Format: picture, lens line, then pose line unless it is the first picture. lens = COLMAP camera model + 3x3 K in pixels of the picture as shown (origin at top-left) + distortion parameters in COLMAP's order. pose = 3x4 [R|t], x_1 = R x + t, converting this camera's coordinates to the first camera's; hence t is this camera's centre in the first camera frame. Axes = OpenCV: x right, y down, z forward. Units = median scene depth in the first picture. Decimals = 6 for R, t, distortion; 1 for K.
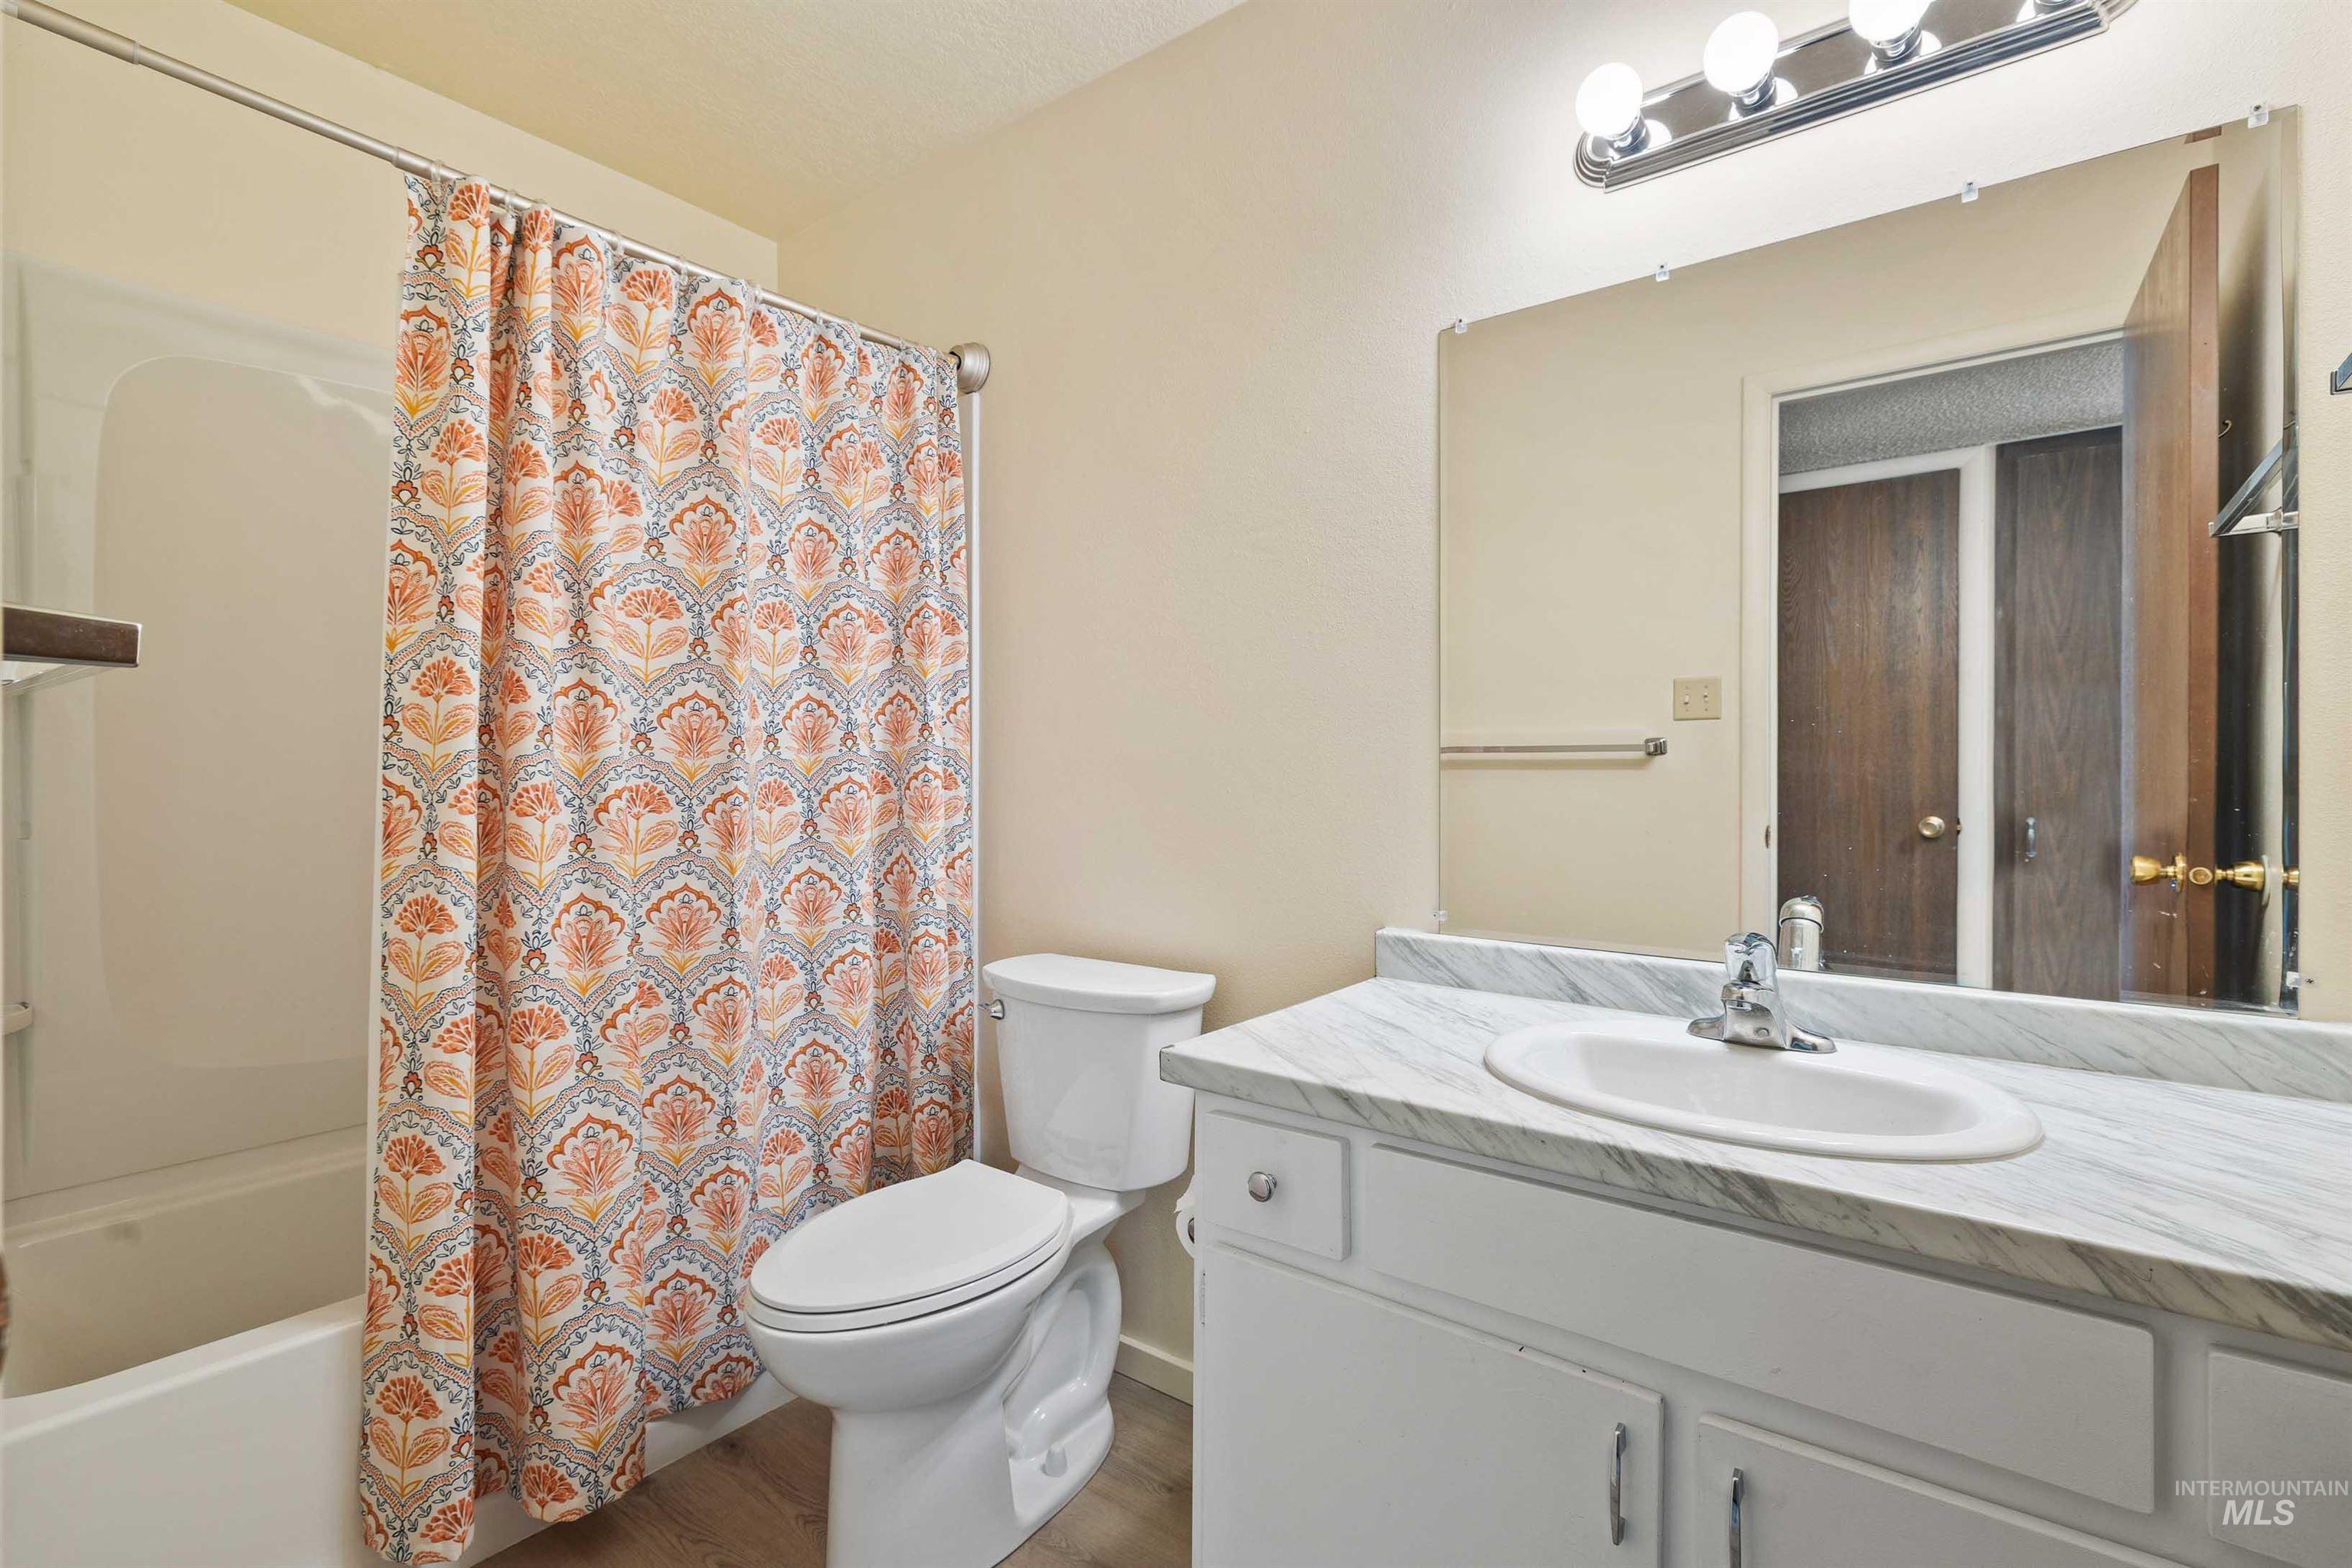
lens RADIAL K [[1079.1, 0, 1173.3], [0, 1079.1, 777.2], [0, 0, 1]] dist [-0.000477, -0.000027]
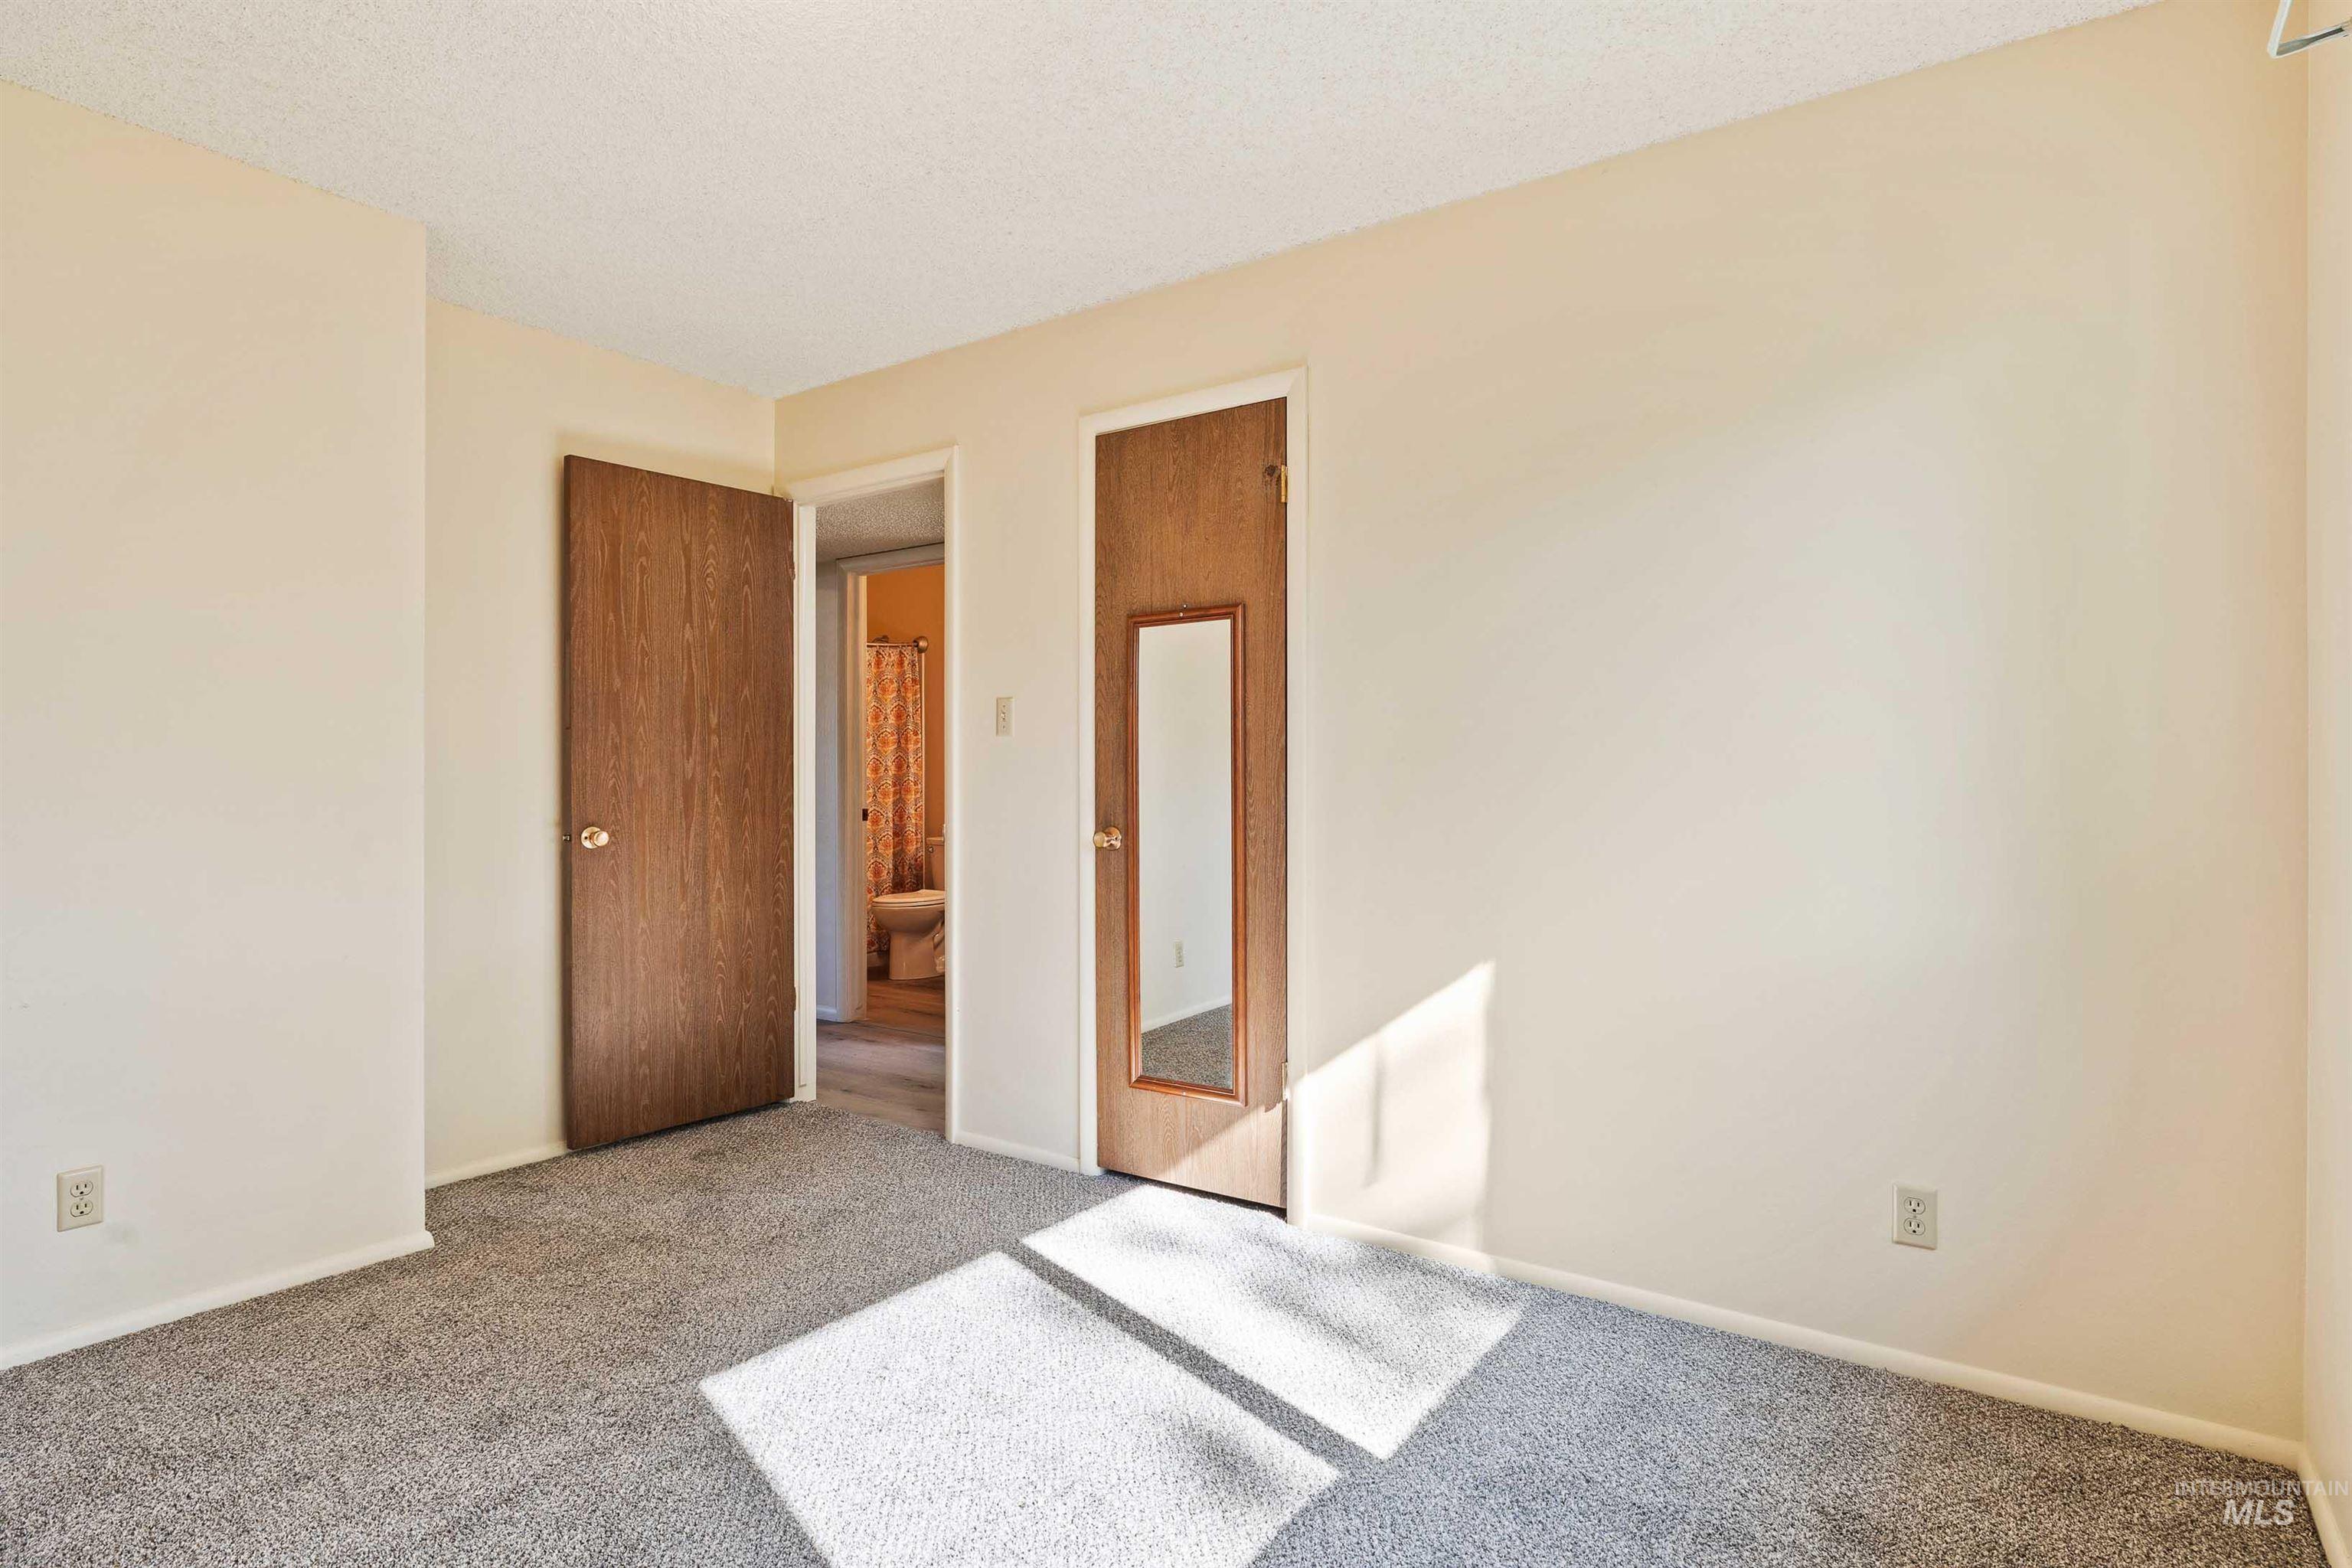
lens RADIAL K [[1254.9, 0, 1177.8], [0, 1254.9, 785.9], [0, 0, 1]] dist [0.000312, 0.000013]
pose [[0.999777, -0.003222, 0.020871, 0.493632], [0.003223, 0.999995, 0.000003, 0.014565], [-0.020871, 0.000064, 0.999782, -2.747375]]
